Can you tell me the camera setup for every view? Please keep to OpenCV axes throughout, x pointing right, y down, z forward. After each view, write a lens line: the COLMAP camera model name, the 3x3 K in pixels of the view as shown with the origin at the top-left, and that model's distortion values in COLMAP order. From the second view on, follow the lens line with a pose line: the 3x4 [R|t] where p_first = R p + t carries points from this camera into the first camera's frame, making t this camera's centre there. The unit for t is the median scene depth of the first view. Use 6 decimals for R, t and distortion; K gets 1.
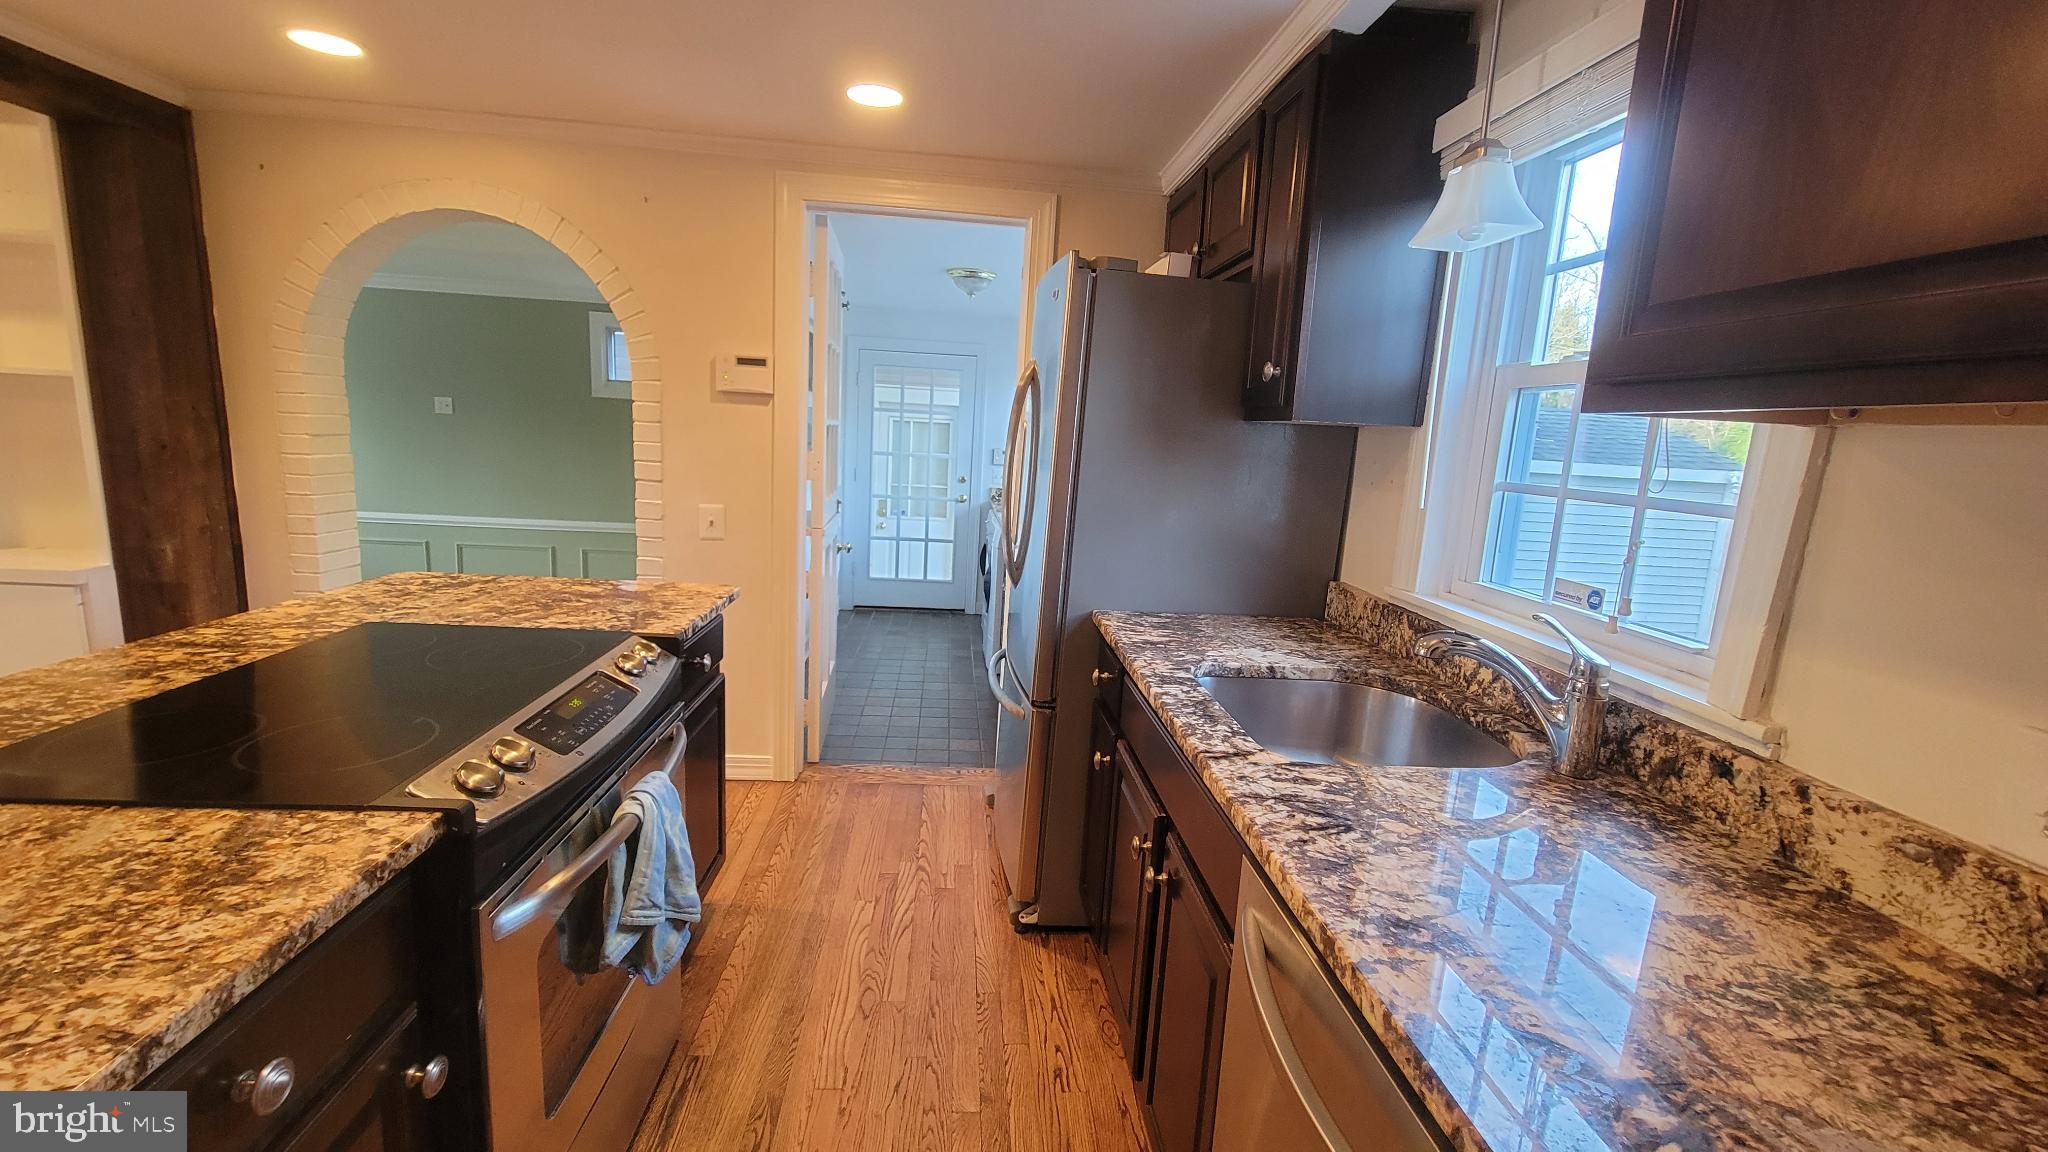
lens RADIAL K [[846.1, 0, 1011.2], [0, 846.1, 576.4], [0, 0, 1]] dist [-0.000178, -0.000074]
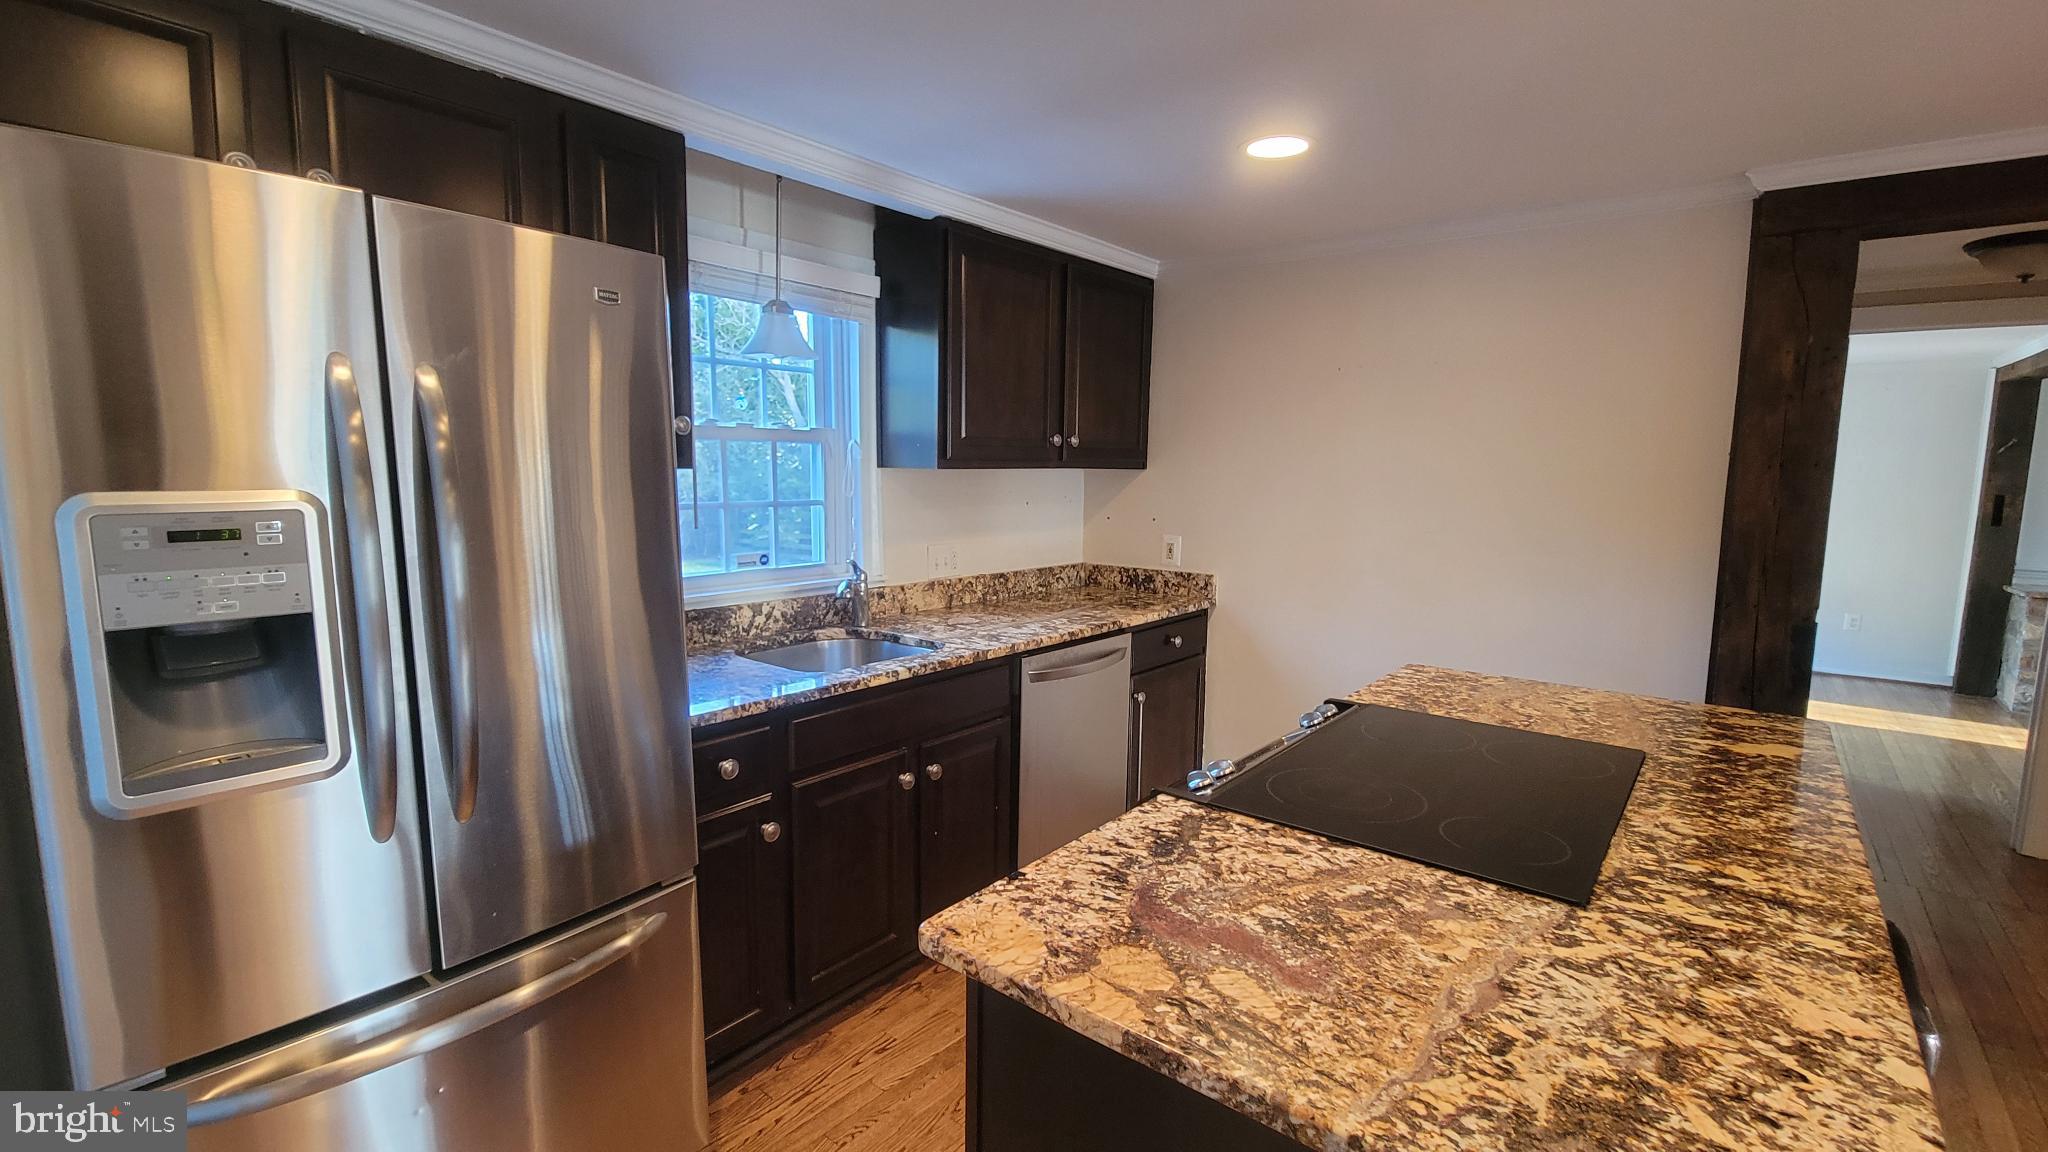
lens RADIAL K [[890.6, 0, 1016.4], [0, 890.6, 580.5], [0, 0, 1]] dist [-0.000619, 0.000297]
pose [[-0.730763, -0.153465, 0.665157, -0.499660], [0.061922, 0.955482, 0.288479, -0.226064], [-0.679817, 0.251998, -0.688728, 0.983944]]
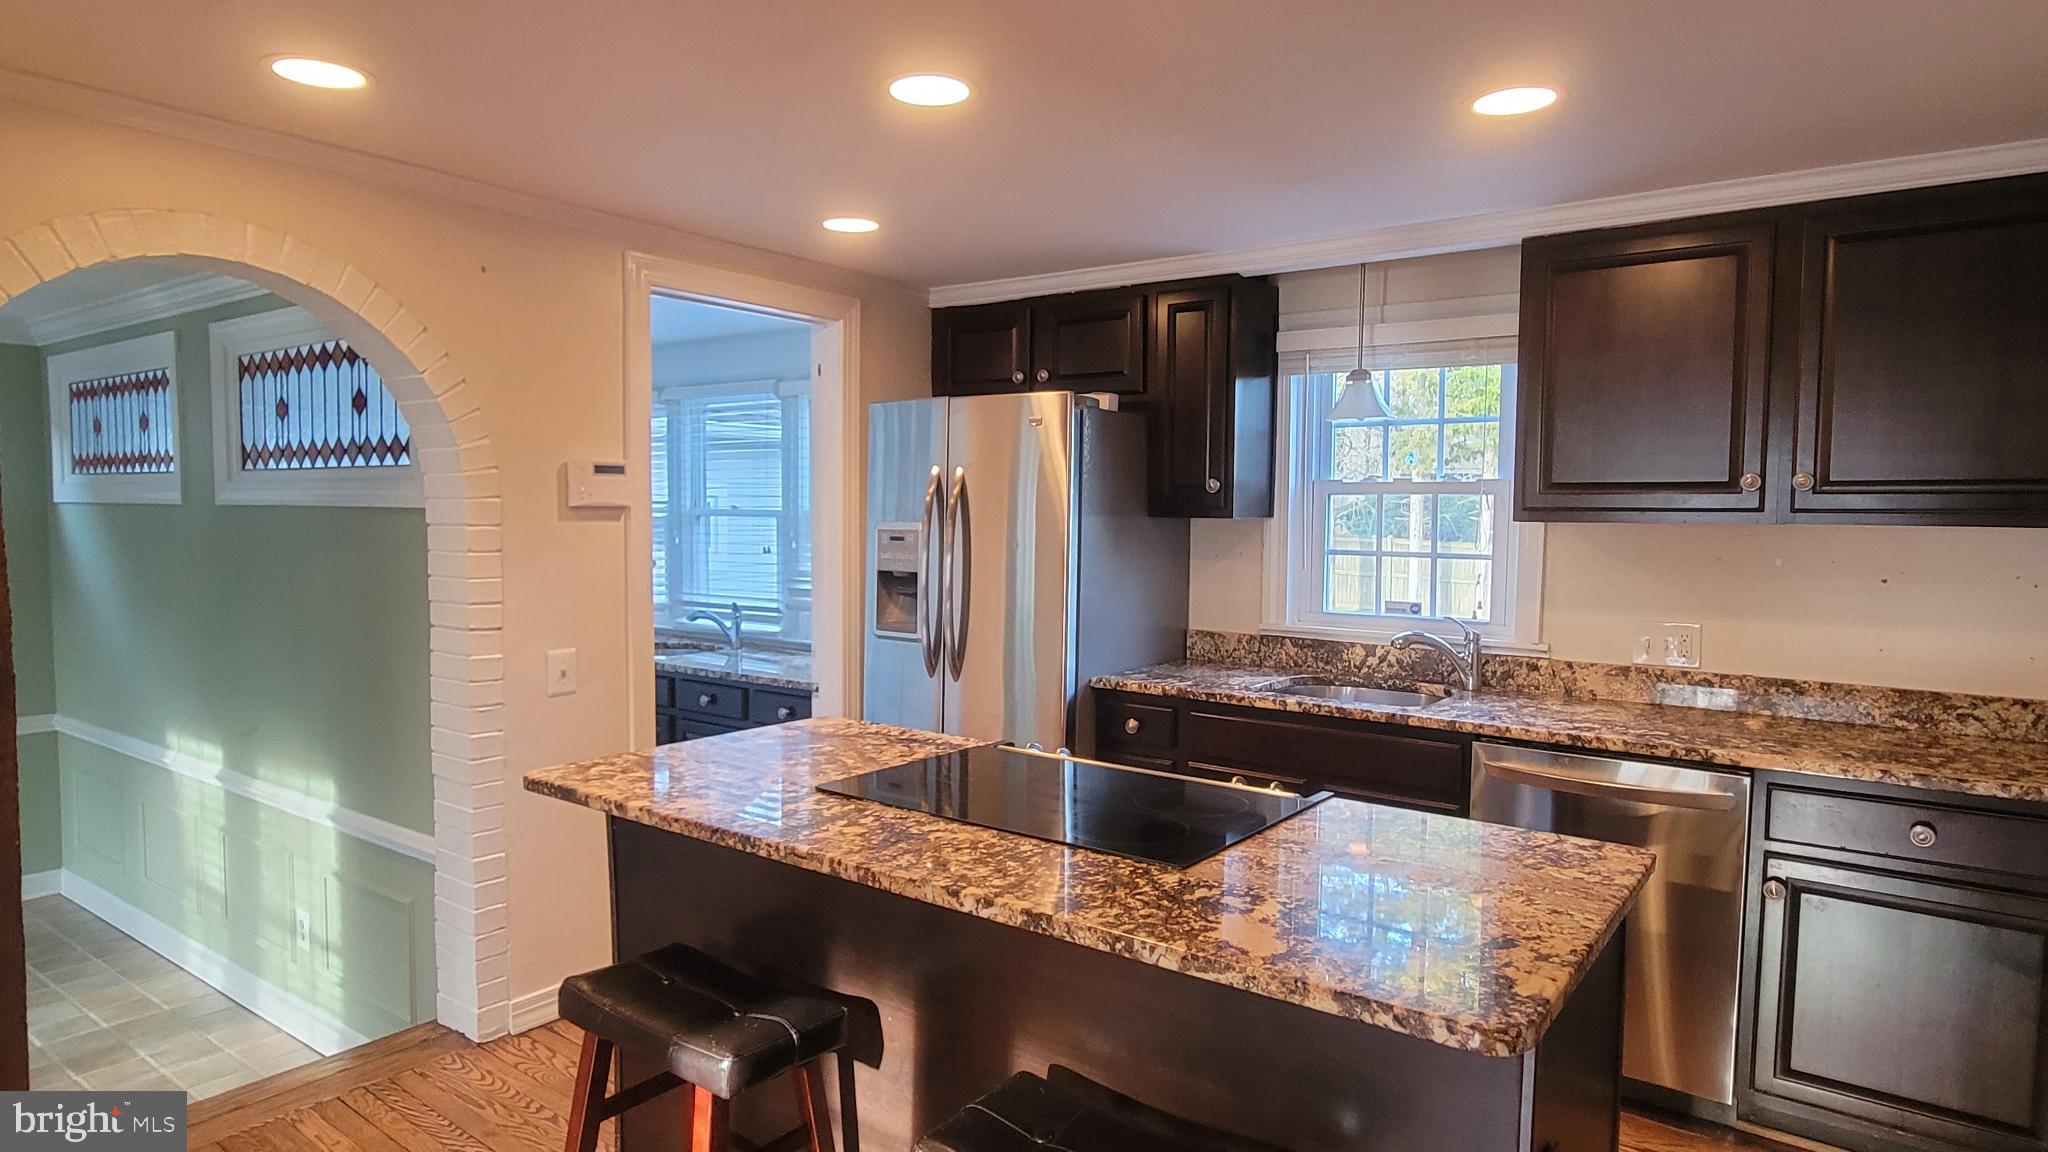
lens RADIAL K [[1203.7, 0, 1022.5], [0, 1203.7, 578.3], [0, 0, 1]] dist [-0.001138, -0.000165]
pose [[0.648048, -0.095600, 0.755575, -0.946024], [0.156267, 0.987673, -0.009063, -0.075783], [-0.745395, 0.123945, 0.654999, -0.055270]]
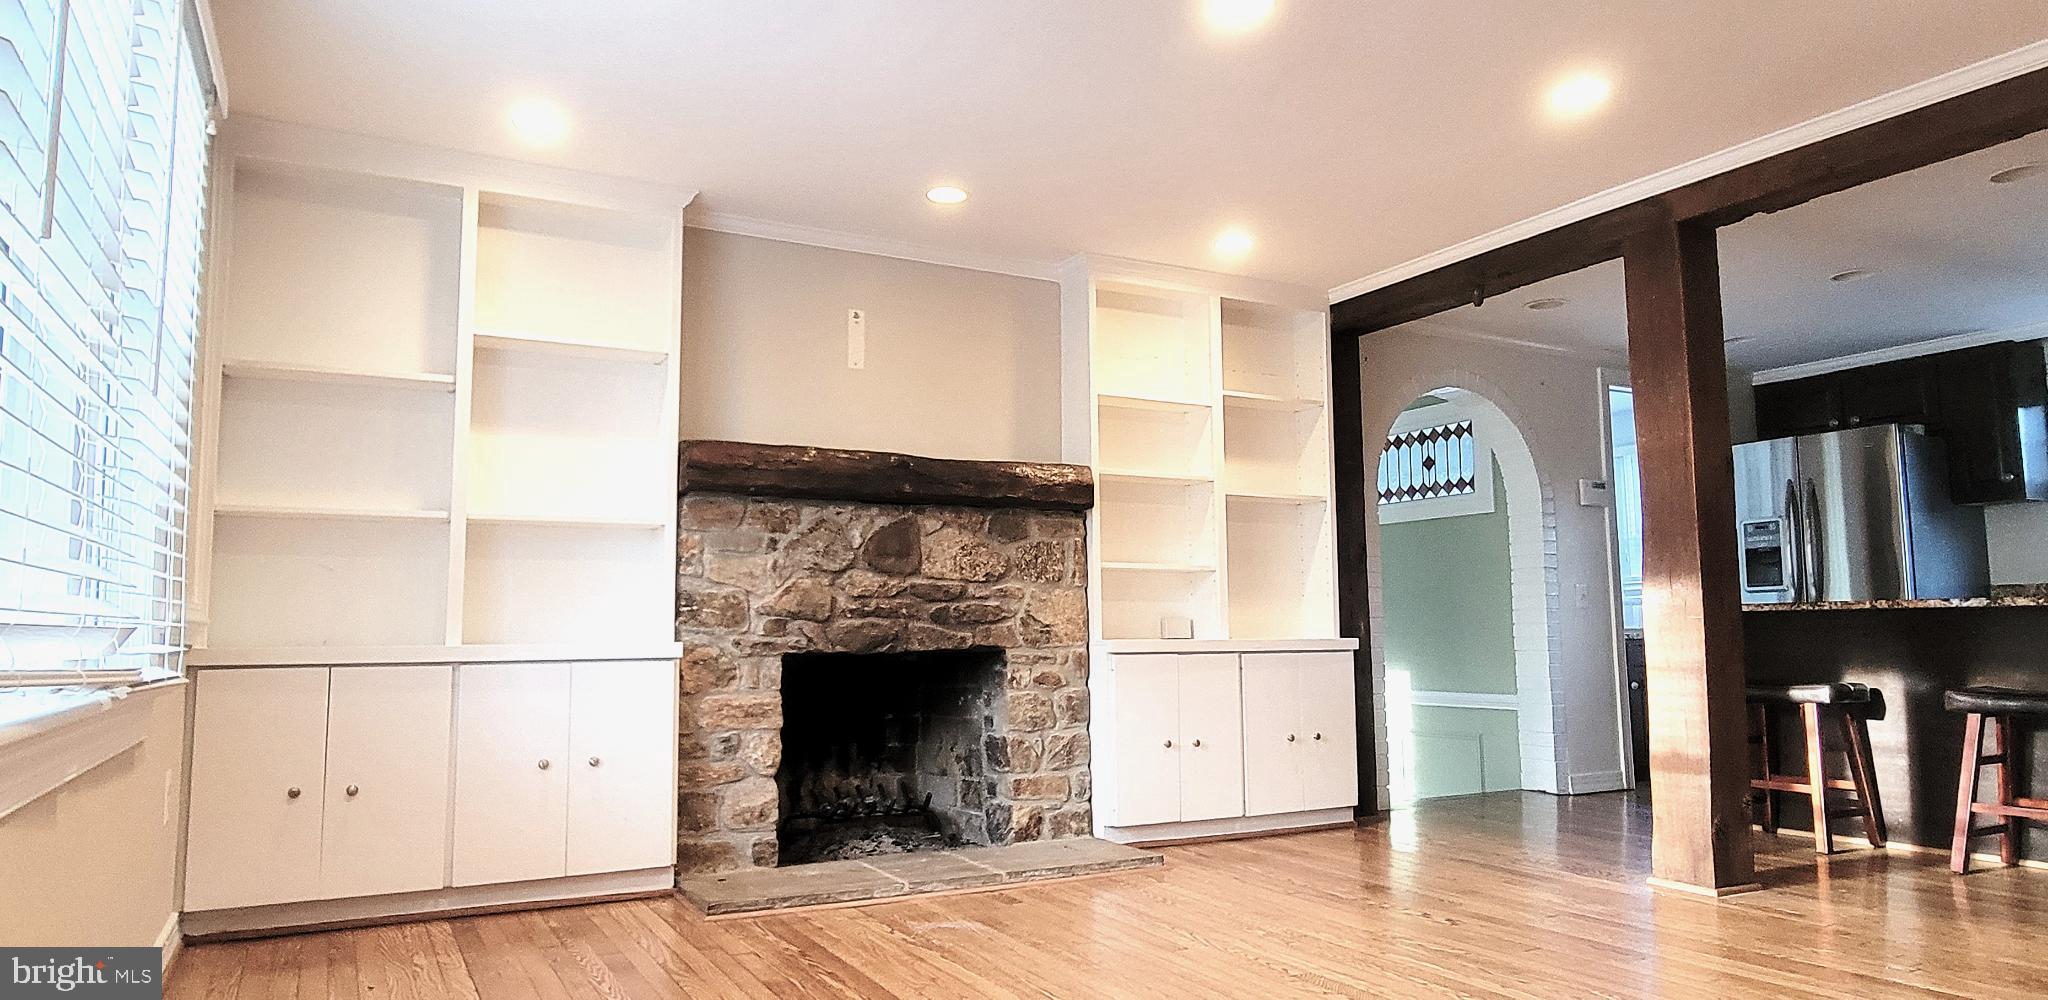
lens RADIAL K [[1269.9, 0, 1026.6], [0, 1269.9, 494.4], [0, 0, 1]] dist [0.003634, 0.003198]
pose [[0.909026, -0.021188, 0.416201, -2.435365], [0.129560, 0.963586, -0.233916, 0.205626], [-0.396089, 0.266559, 0.878669, -0.678409]]
